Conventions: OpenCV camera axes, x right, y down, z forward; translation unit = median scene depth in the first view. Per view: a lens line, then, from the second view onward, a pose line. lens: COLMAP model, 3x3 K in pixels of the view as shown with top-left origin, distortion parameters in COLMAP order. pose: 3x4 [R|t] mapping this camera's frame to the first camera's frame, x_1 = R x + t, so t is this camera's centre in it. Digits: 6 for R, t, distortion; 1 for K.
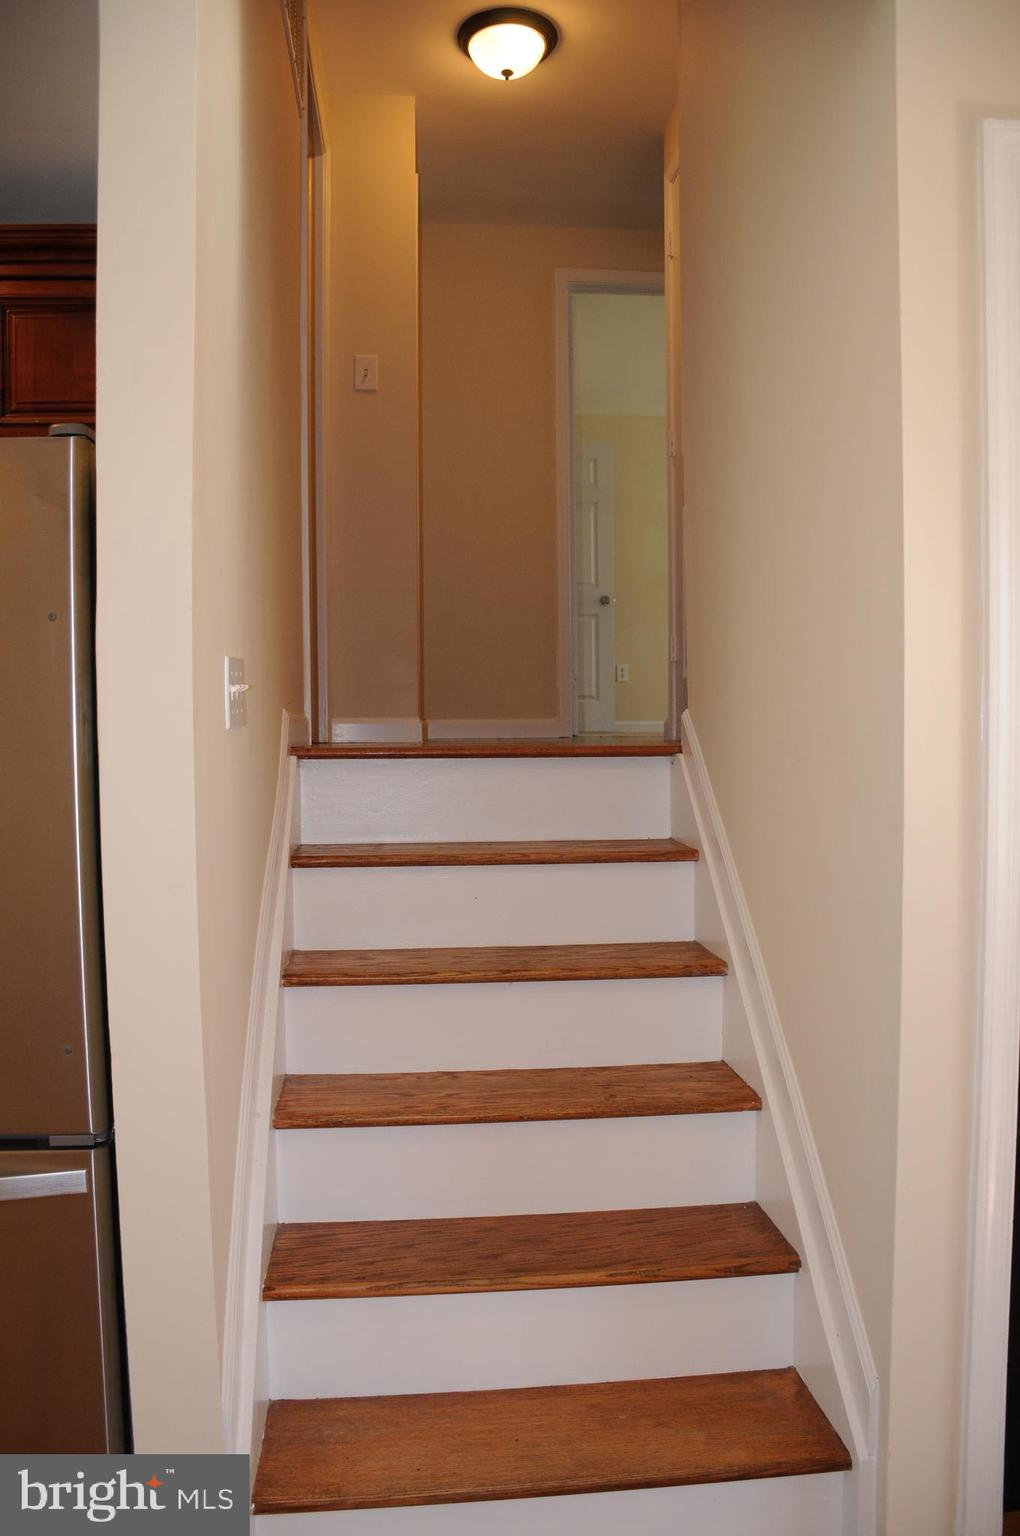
lens RADIAL K [[1192.4, 0, 538.2], [0, 1192.4, 762.4], [0, 0, 1]] dist [-0.147434, 0.105248]
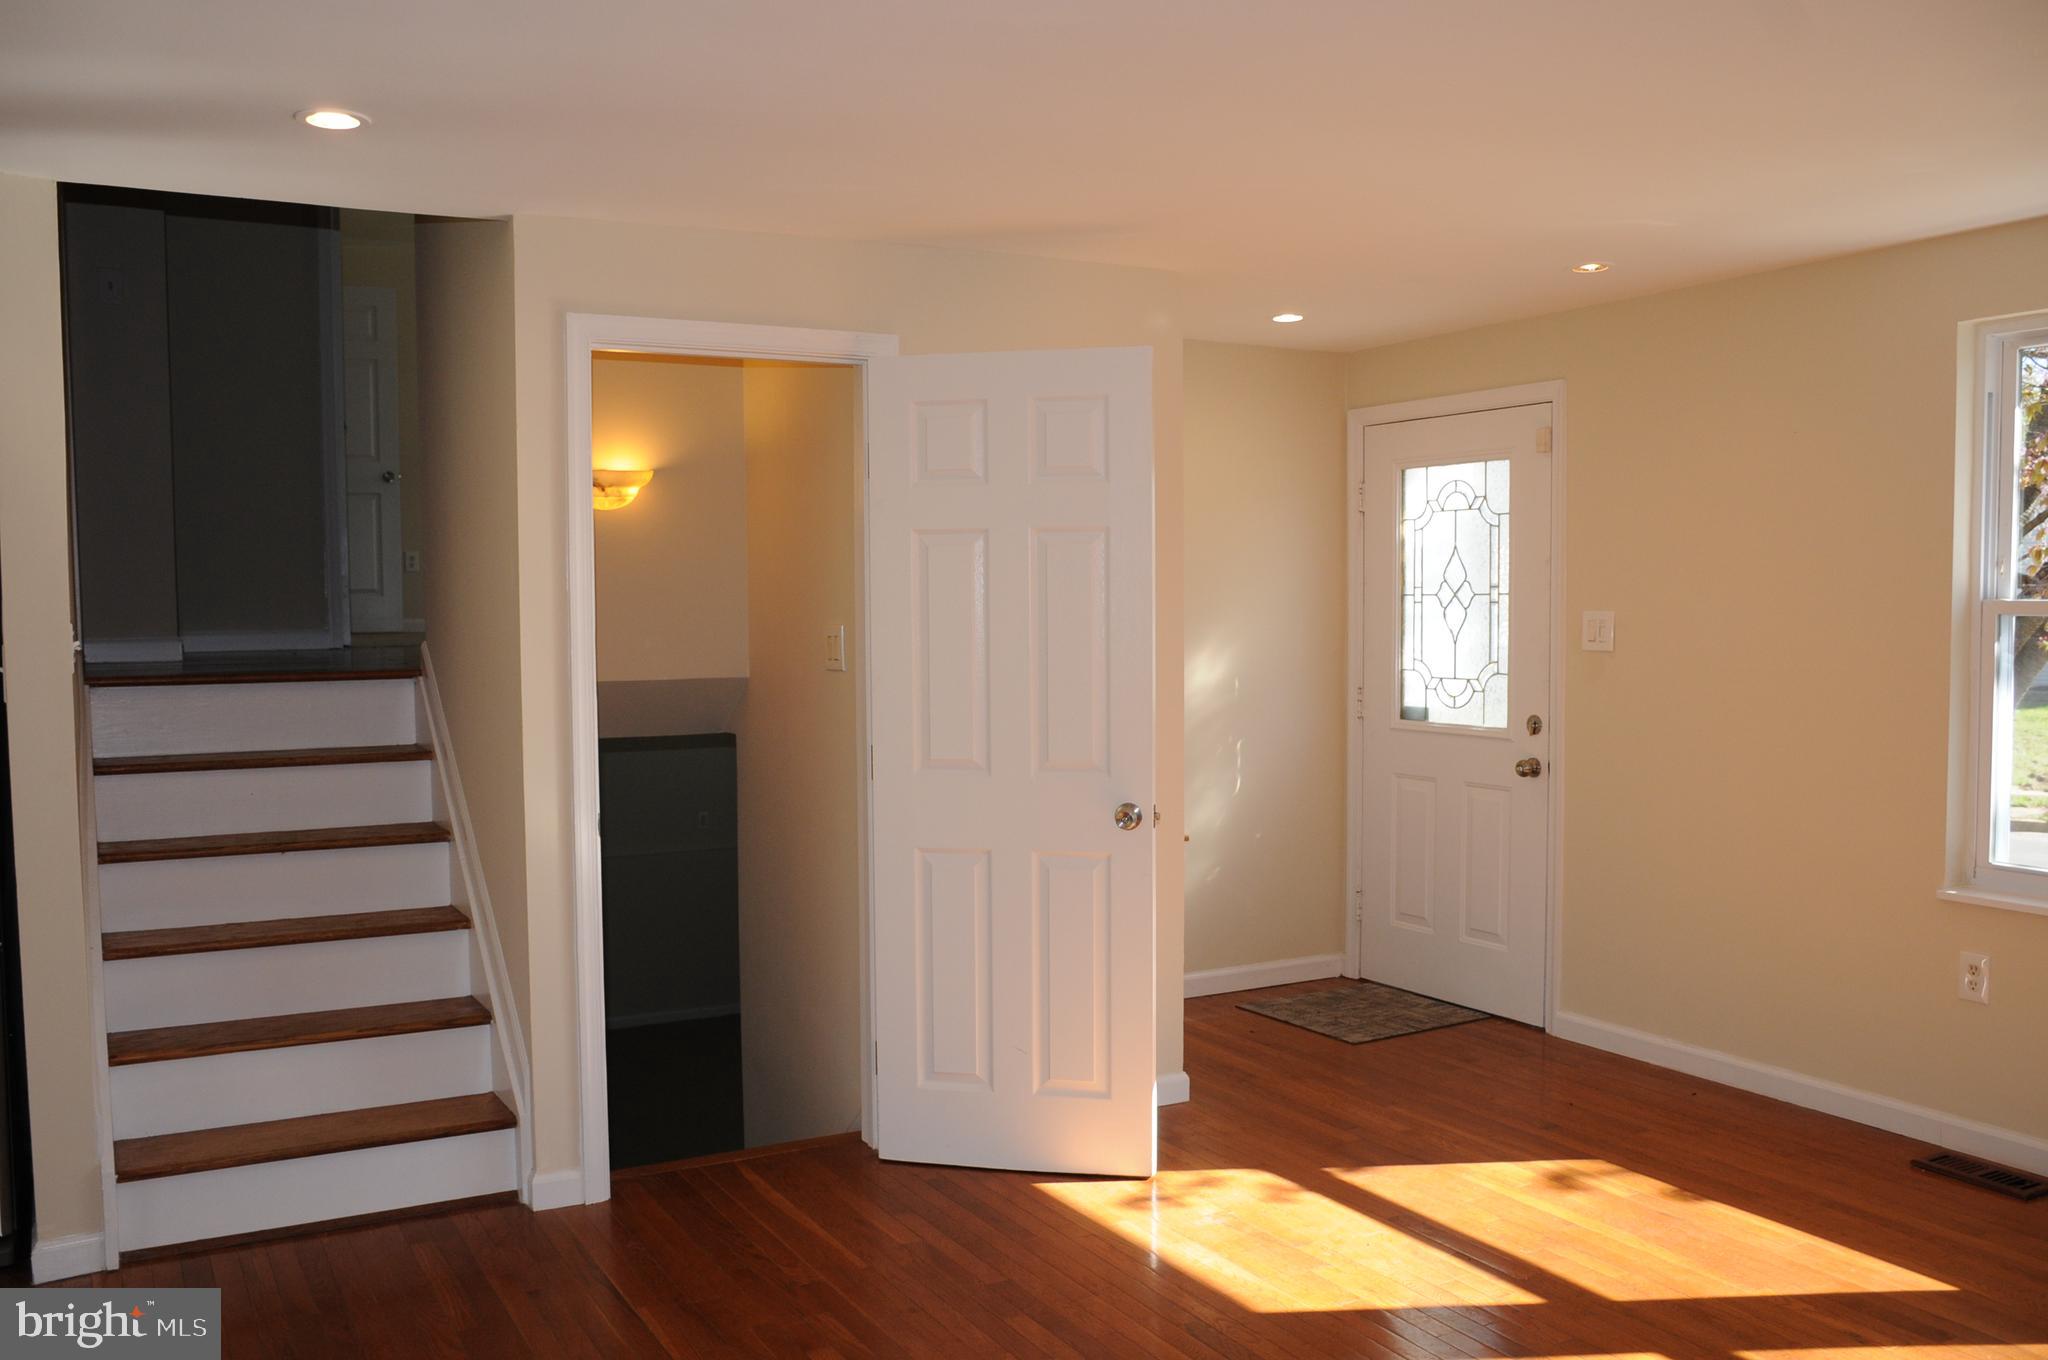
lens RADIAL K [[1732.2, 0, 1019.0], [0, 1732.2, 694.6], [0, 0, 1]] dist [-0.115361, 0.117092]
pose [[0.924339, -0.023339, 0.380857, 0.015560], [0.013548, 0.999506, 0.028371, -0.031586], [-0.381331, -0.021064, 0.924199, -0.948576]]
